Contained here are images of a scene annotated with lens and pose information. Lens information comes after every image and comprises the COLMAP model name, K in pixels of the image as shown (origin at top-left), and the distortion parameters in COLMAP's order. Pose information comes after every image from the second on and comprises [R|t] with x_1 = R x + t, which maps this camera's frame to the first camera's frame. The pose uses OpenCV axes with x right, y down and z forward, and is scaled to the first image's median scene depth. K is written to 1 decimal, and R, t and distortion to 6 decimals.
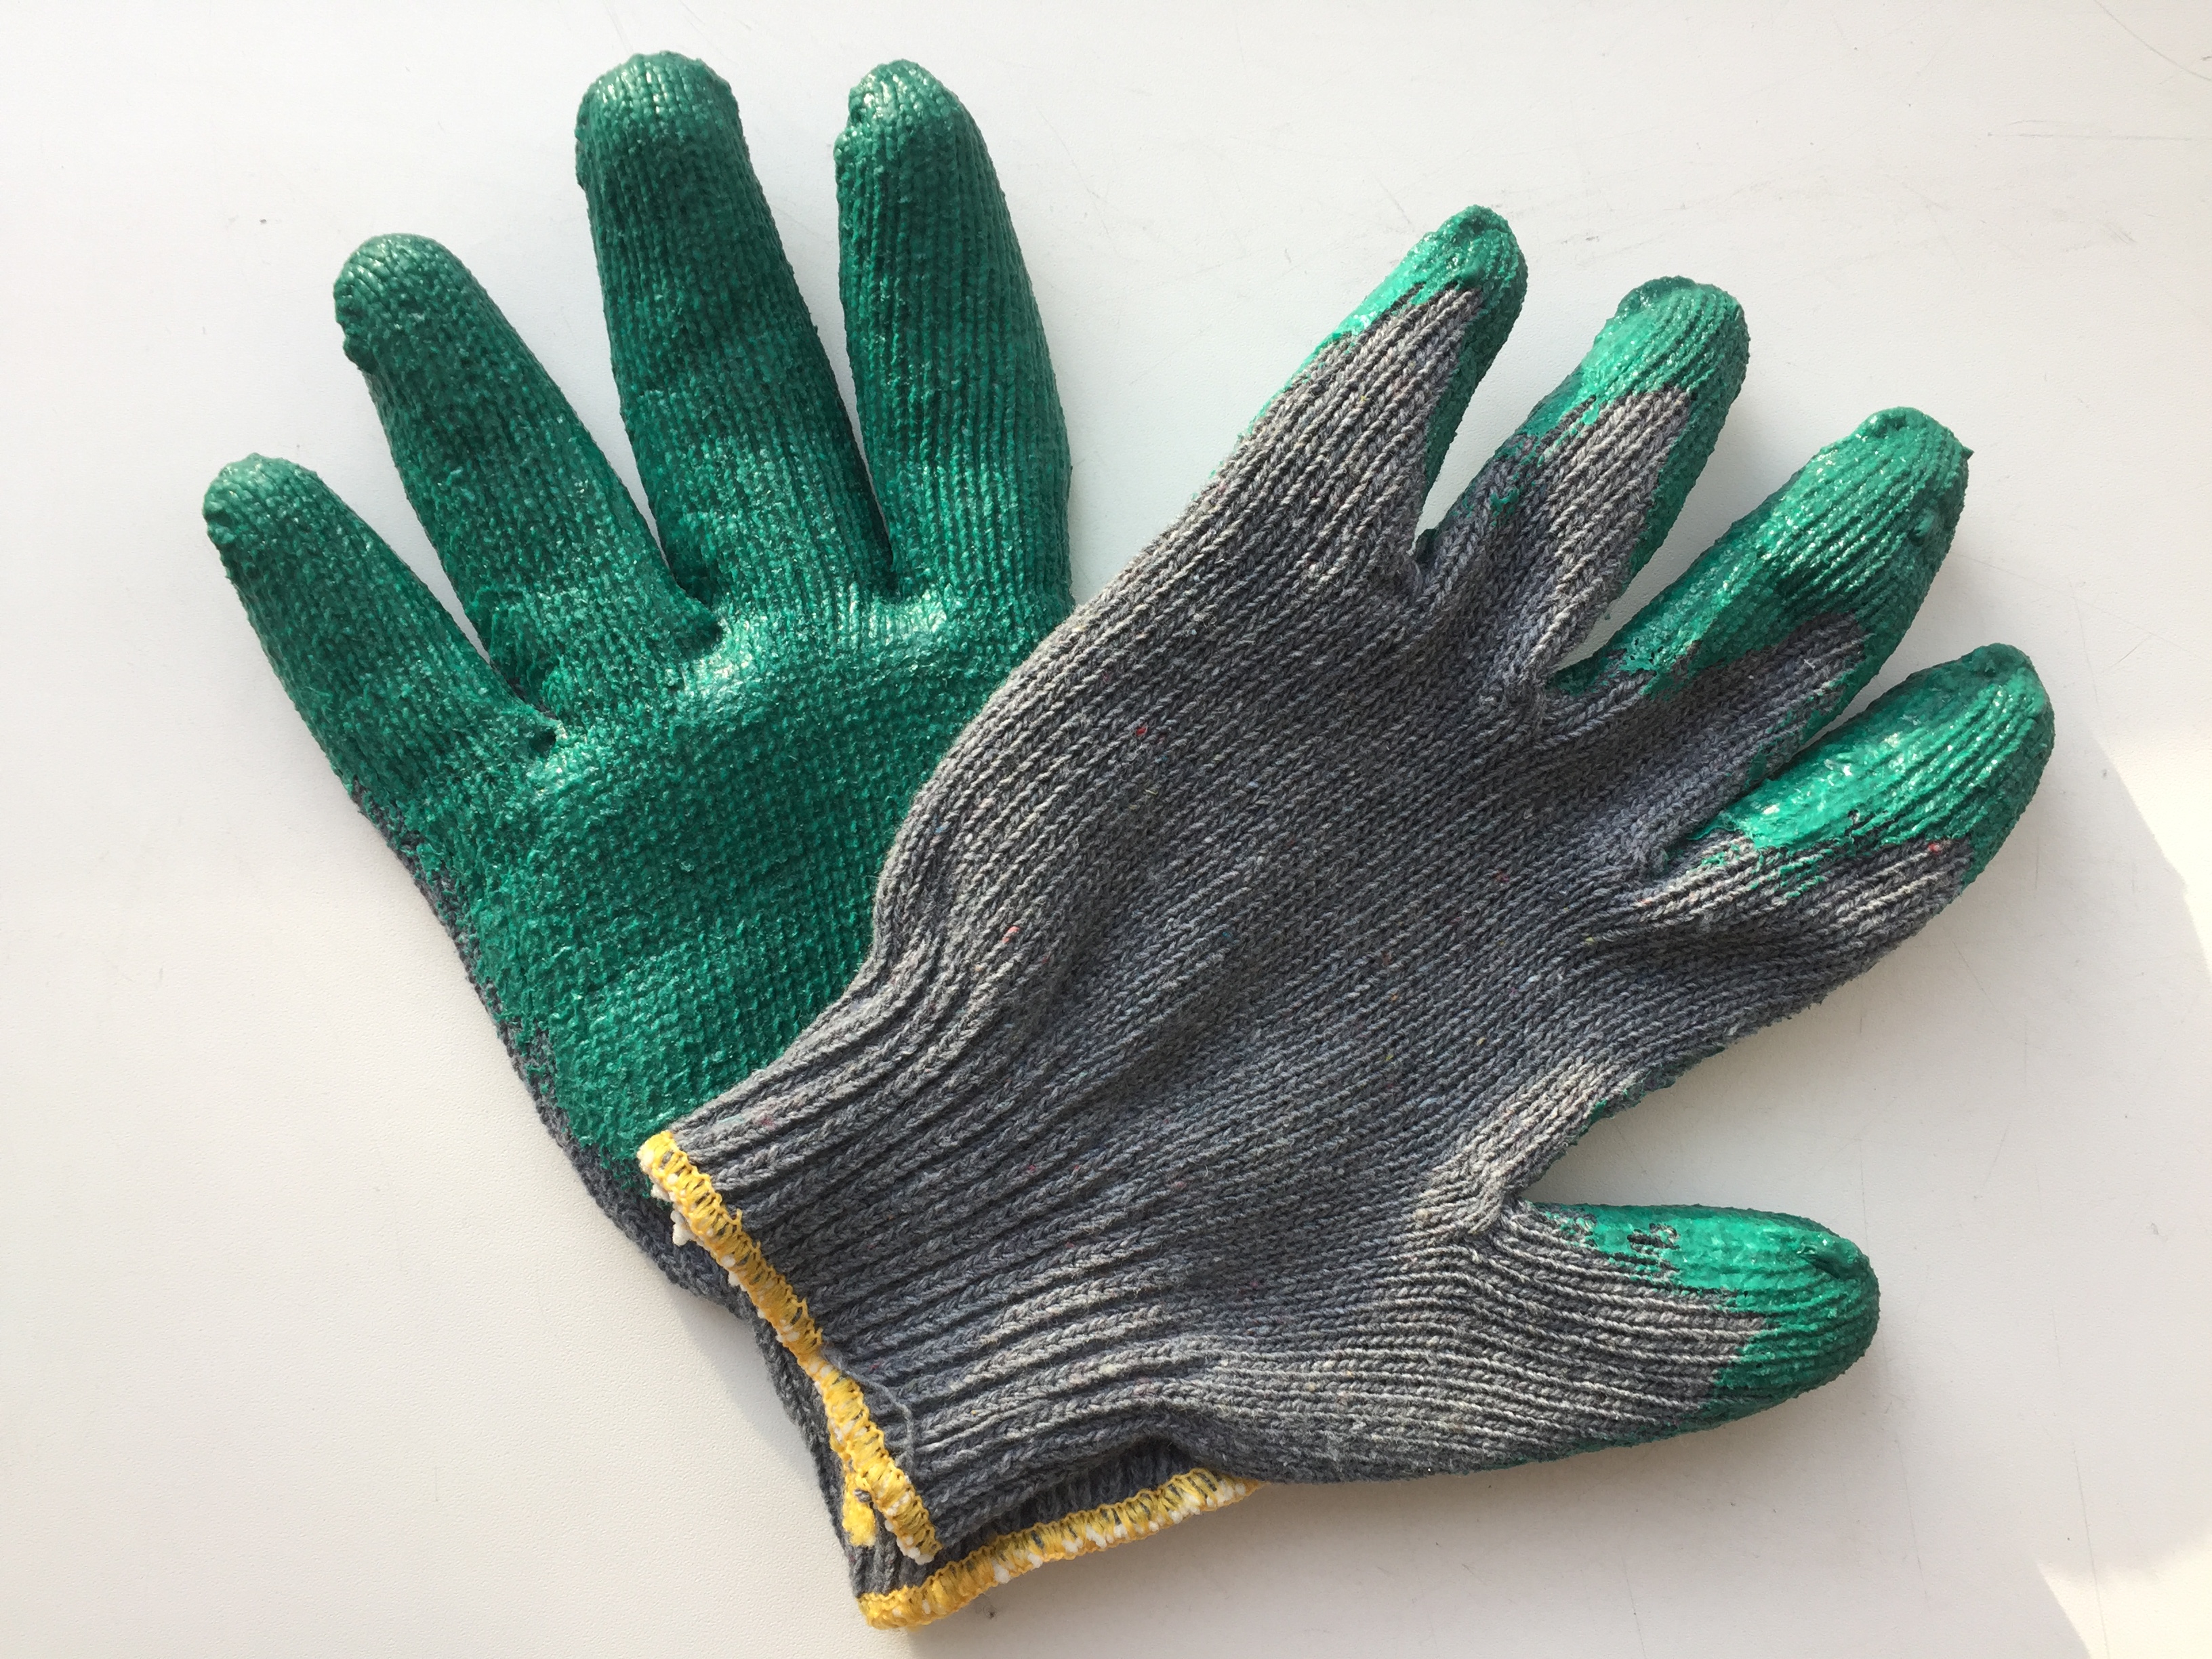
lens RADIAL K [[1865.3, 0, 1102.8], [0, 1865.3, 845.1], [0, 0, 1]] dist [0.012088, -0.028395]
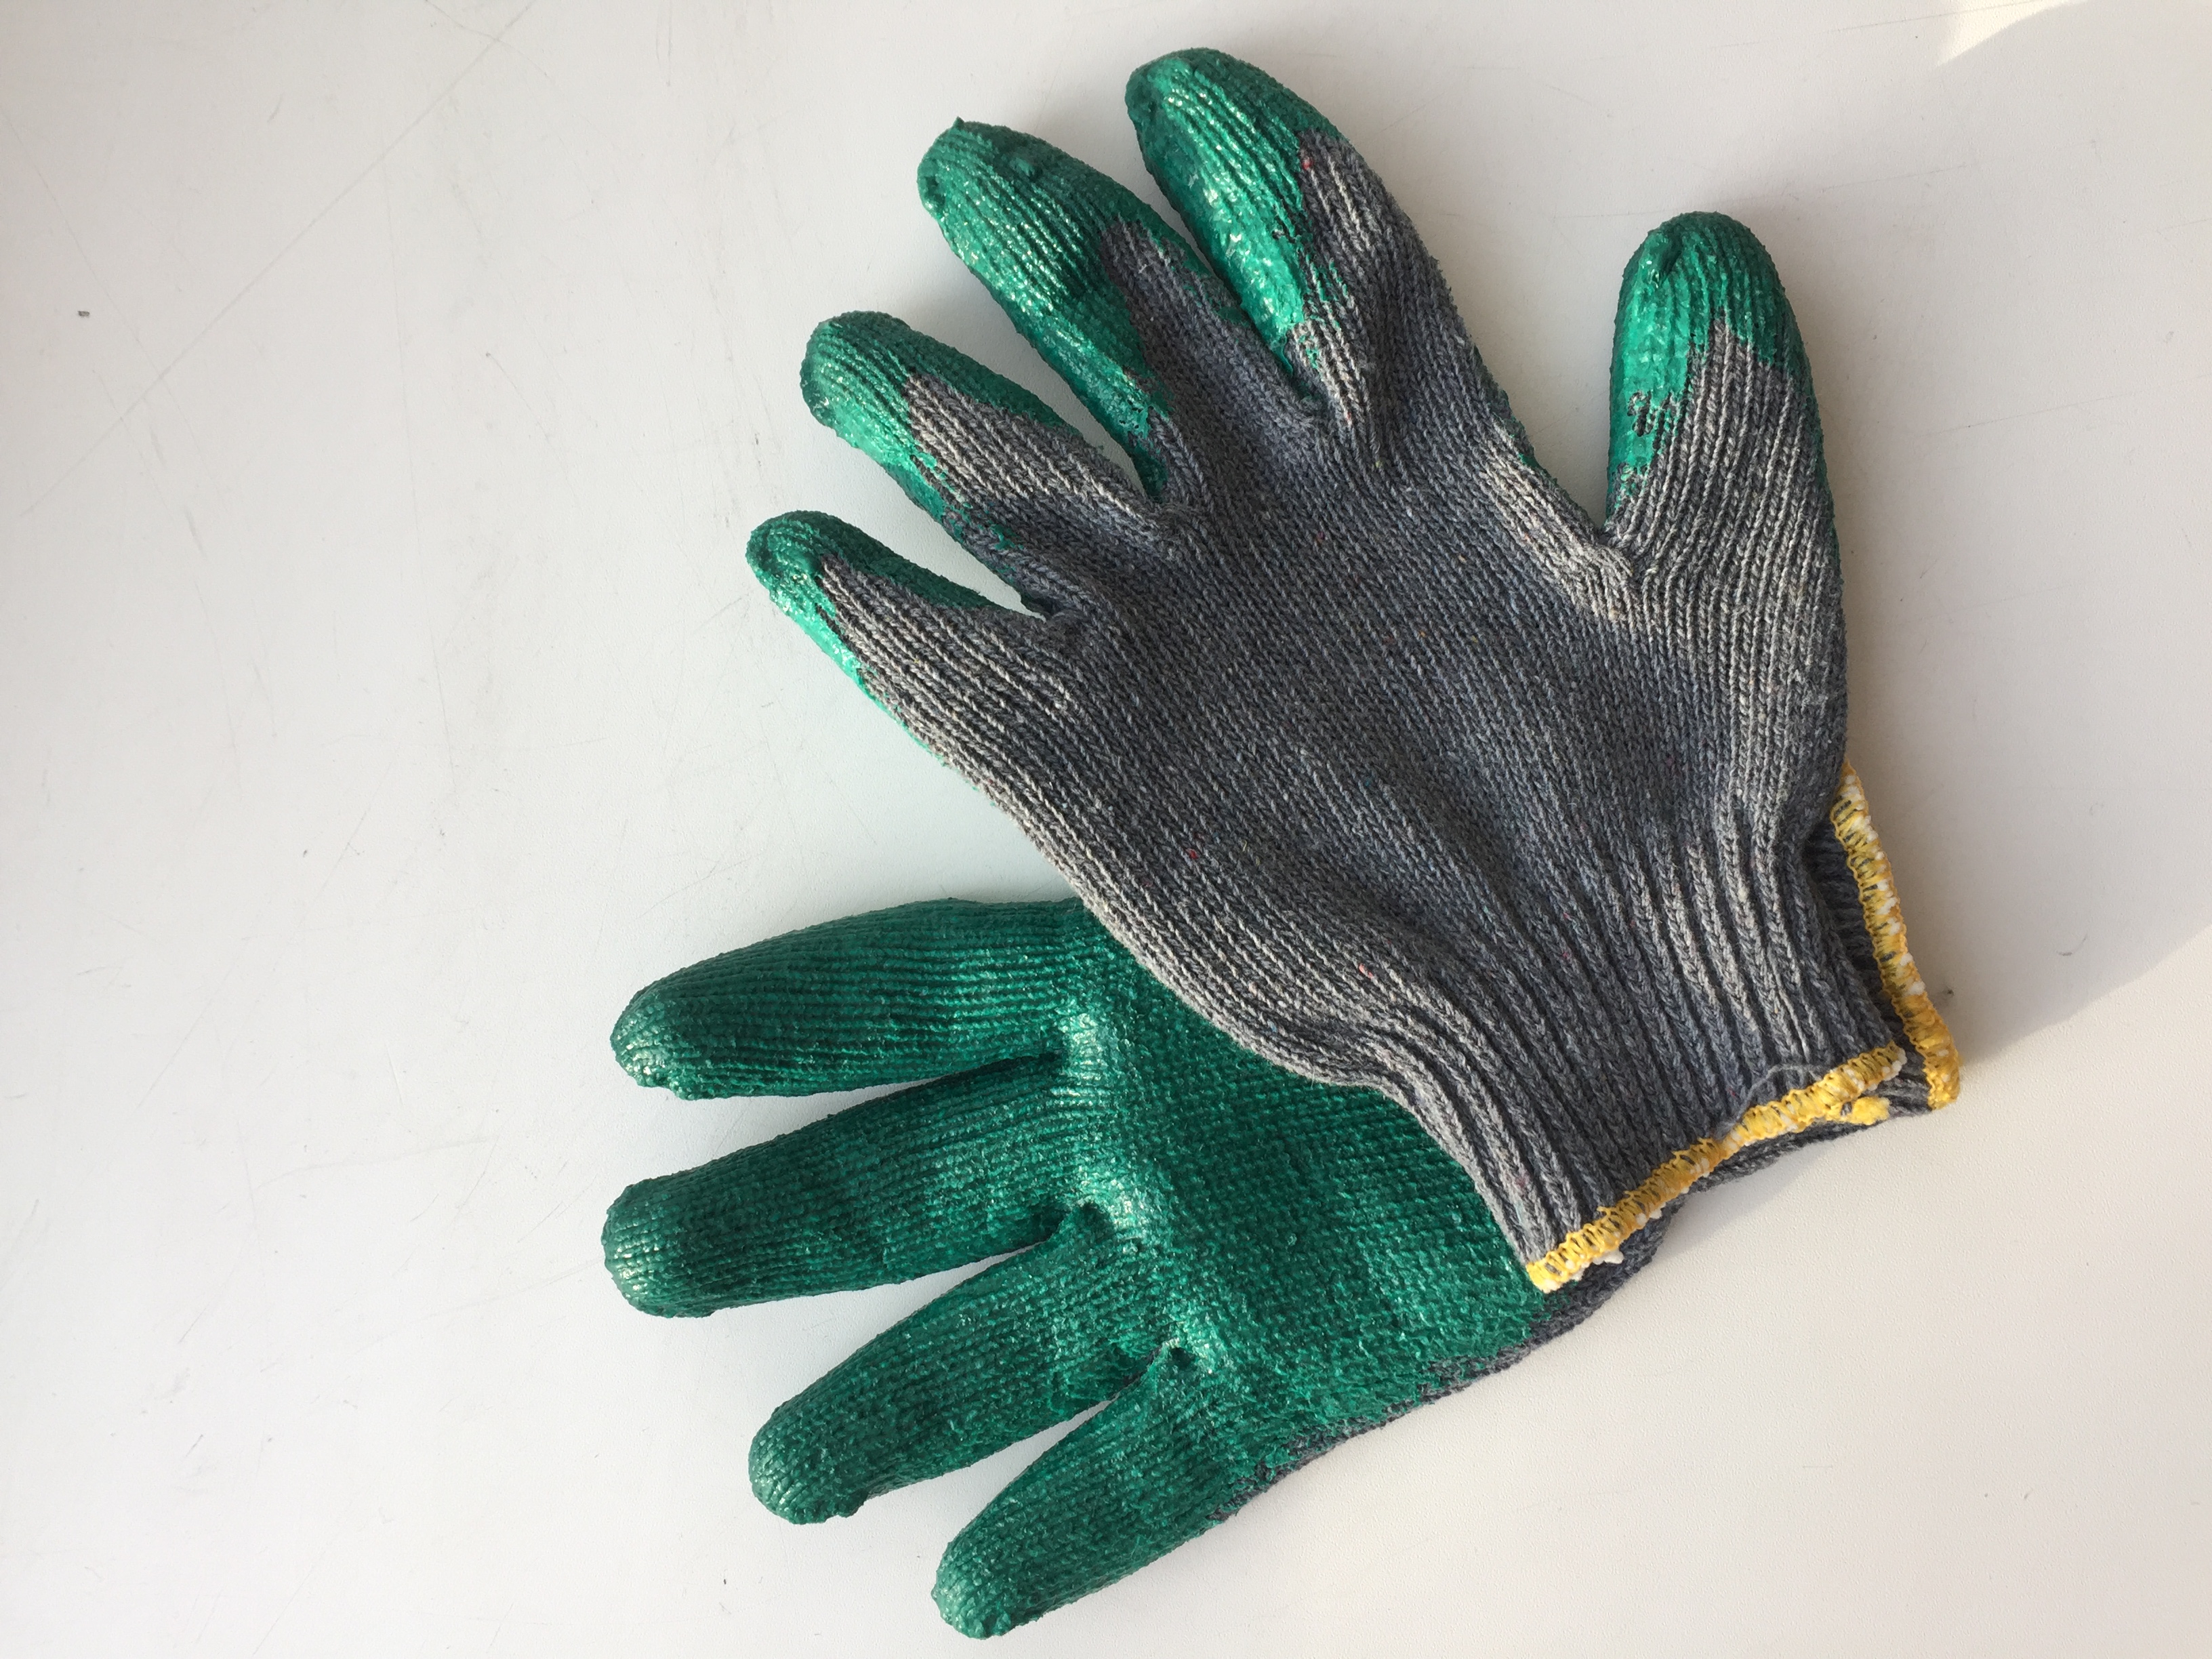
lens RADIAL K [[1865.3, 0, 1092.3], [0, 1865.3, 821.1], [0, 0, 1]] dist [0.012088, -0.028395]
pose [[0.021032, -0.999221, -0.033392, 0.076919], [0.999470, 0.021844, -0.024146, -0.093814], [0.024857, -0.032866, 0.999151, -0.163685]]
